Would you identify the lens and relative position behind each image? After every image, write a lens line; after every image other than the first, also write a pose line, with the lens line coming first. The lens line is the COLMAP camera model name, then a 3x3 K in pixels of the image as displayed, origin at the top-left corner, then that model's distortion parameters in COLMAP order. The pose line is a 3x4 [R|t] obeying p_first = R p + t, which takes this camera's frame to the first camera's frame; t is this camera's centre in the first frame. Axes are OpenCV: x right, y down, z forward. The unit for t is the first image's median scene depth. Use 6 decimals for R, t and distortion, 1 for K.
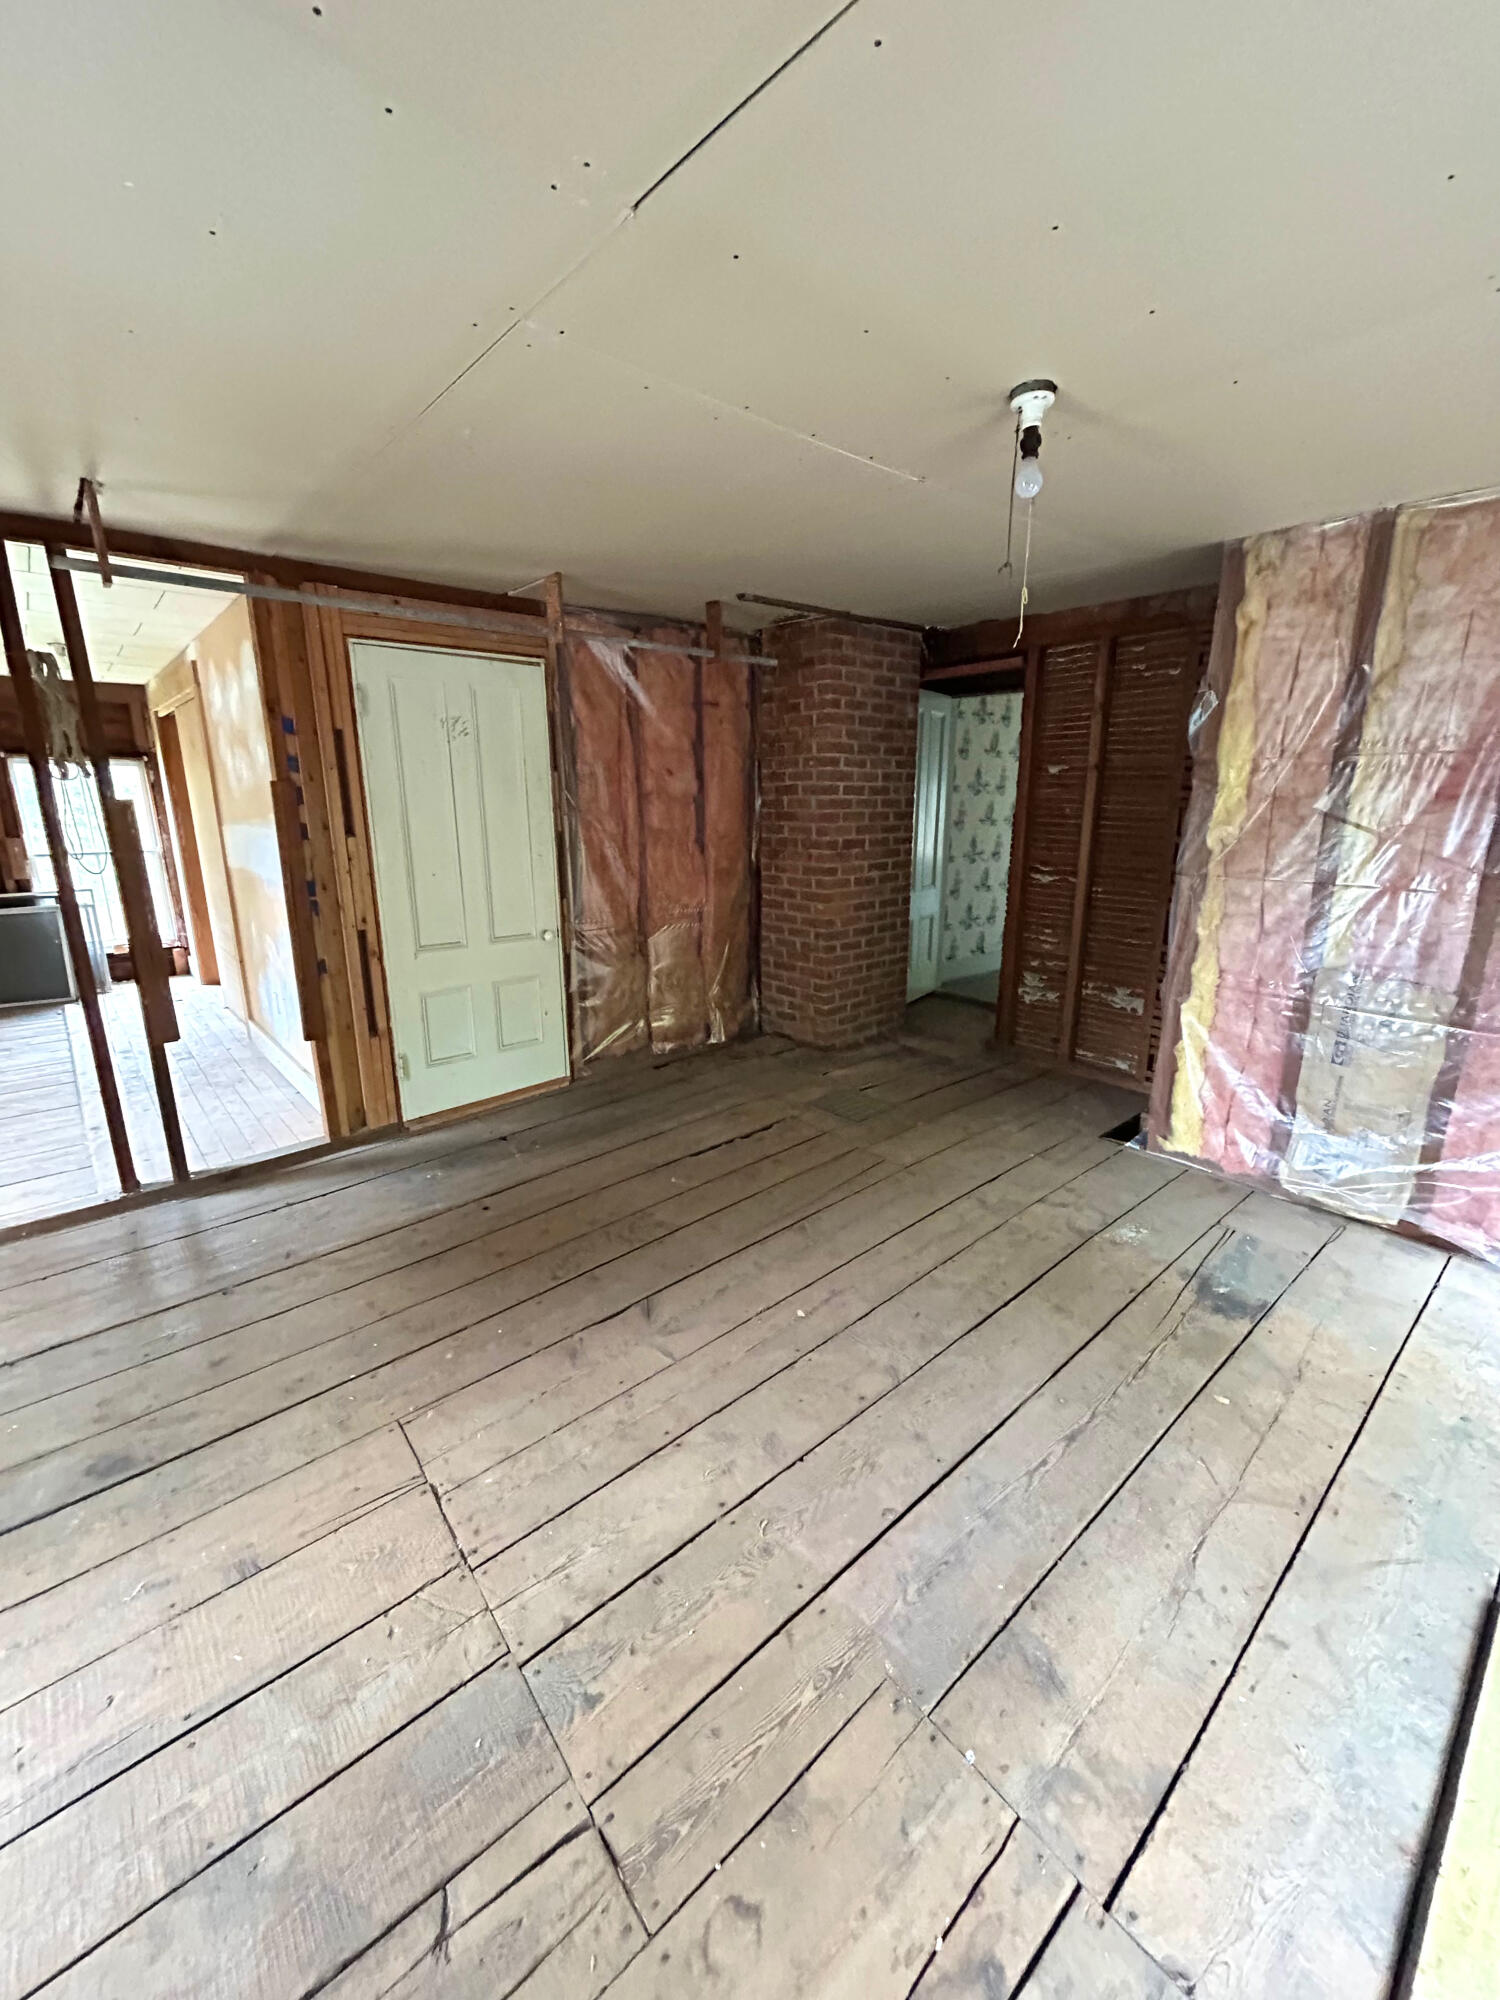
lens RADIAL K [[804.0, 0, 750.0], [0, 804.0, 1000.0], [0, 0, 1]] dist [-0.001061, -0.000078]
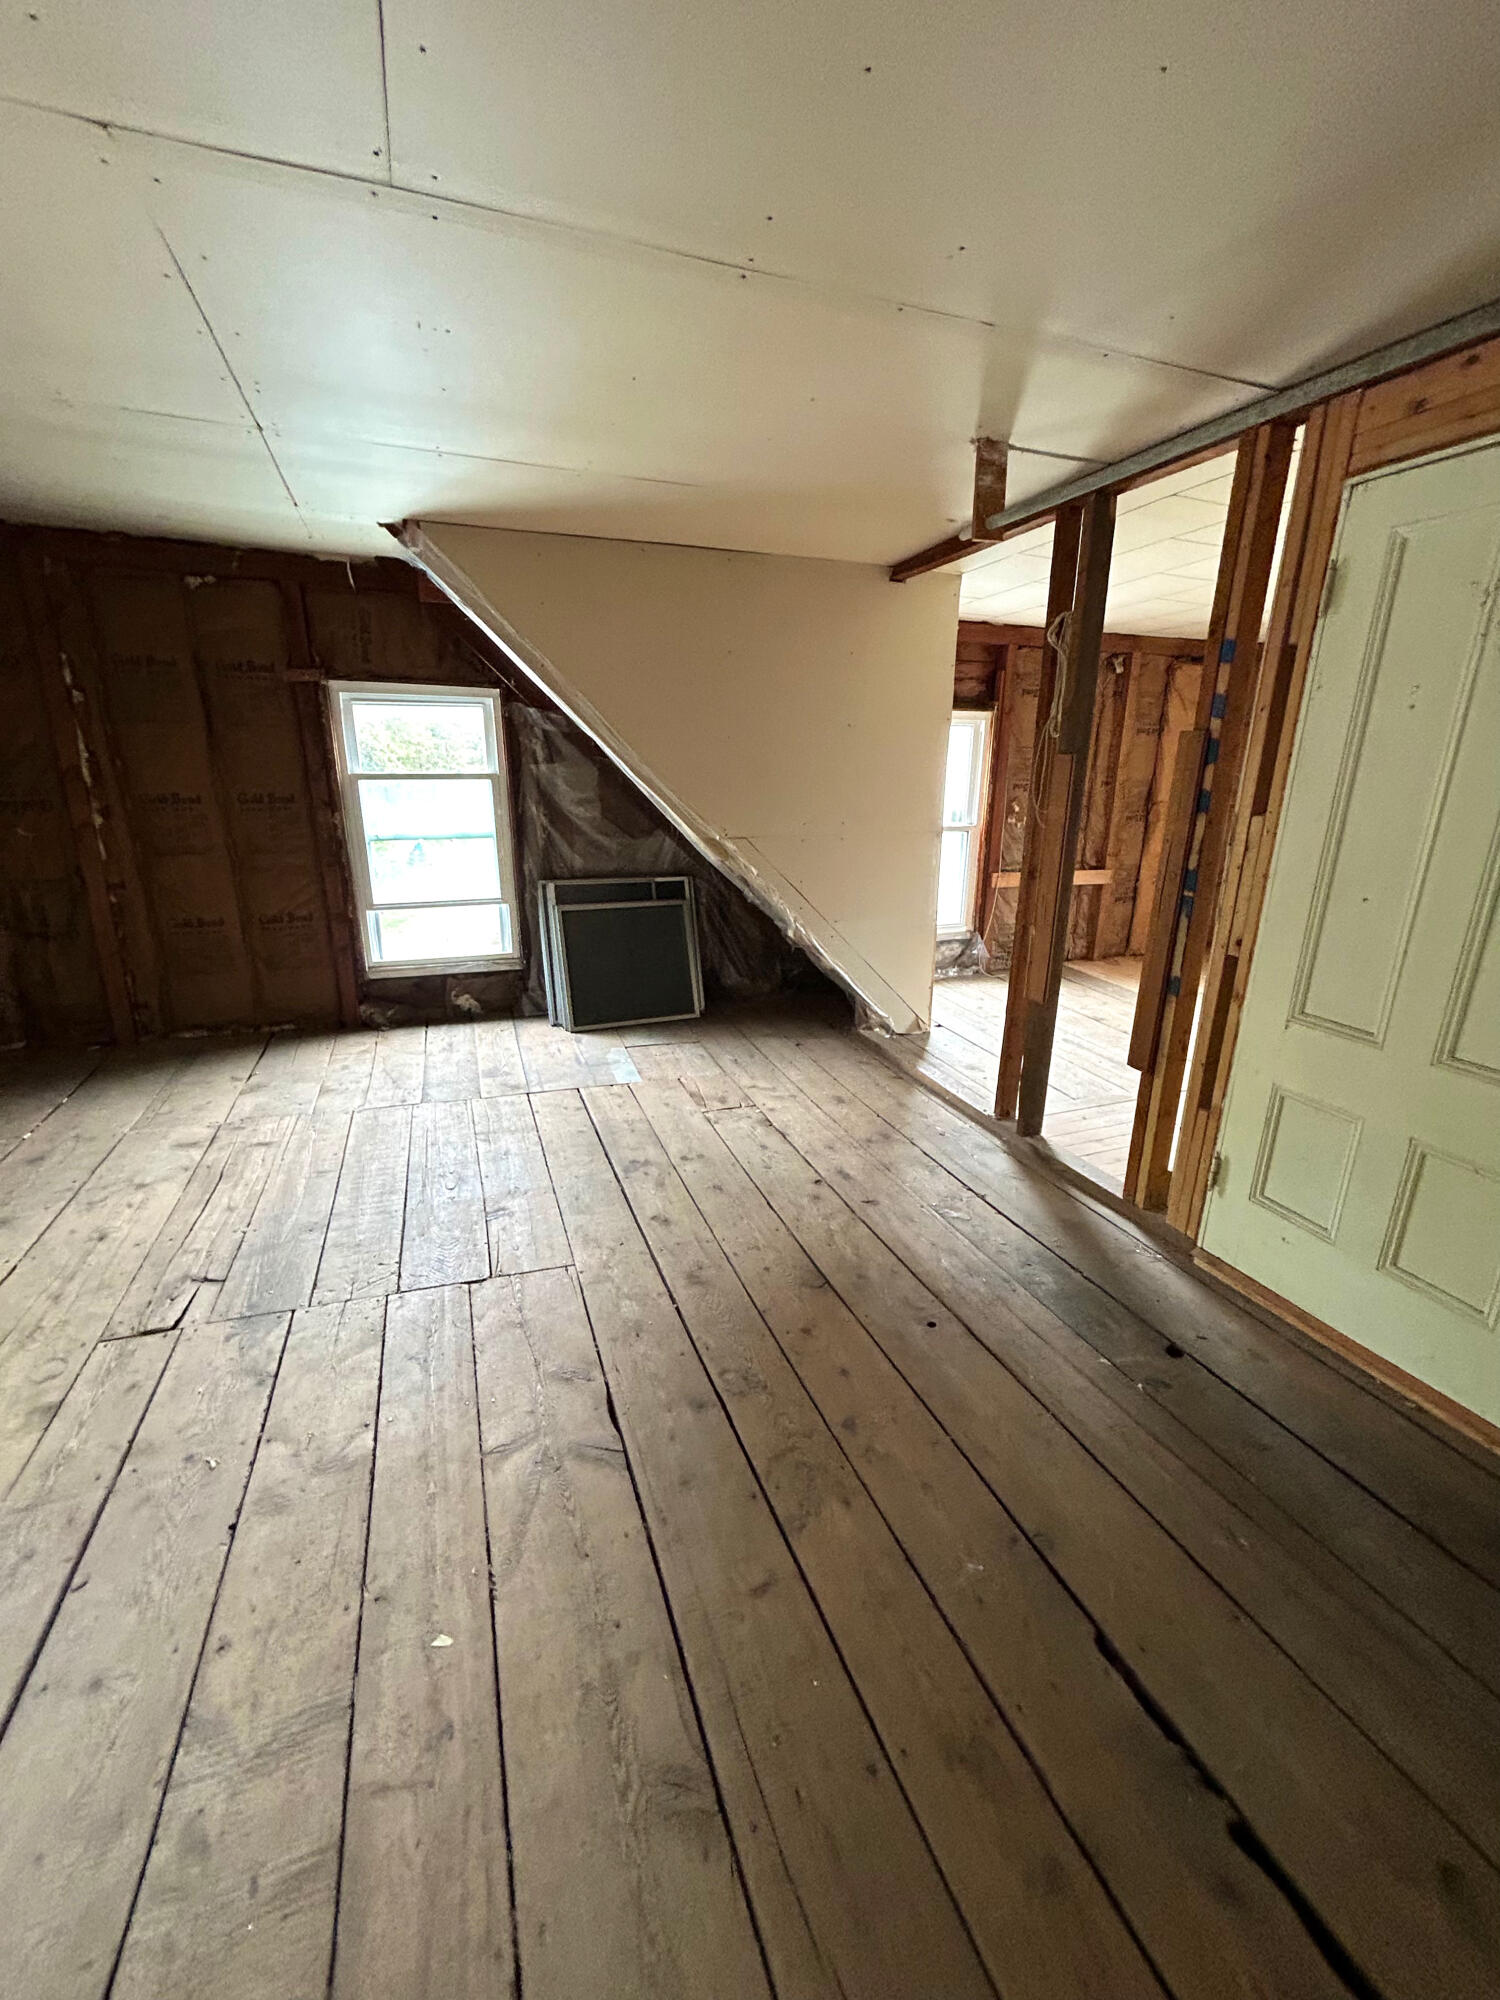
lens RADIAL K [[804.0, 0, 750.0], [0, 804.0, 1000.0], [0, 0, 1]] dist [-0.001061, -0.000078]
pose [[-0.344039, 0.268373, -0.899785, 0.263577], [-0.241568, 0.900727, 0.361020, -0.198417], [0.907349, 0.341565, -0.245055, 0.815366]]
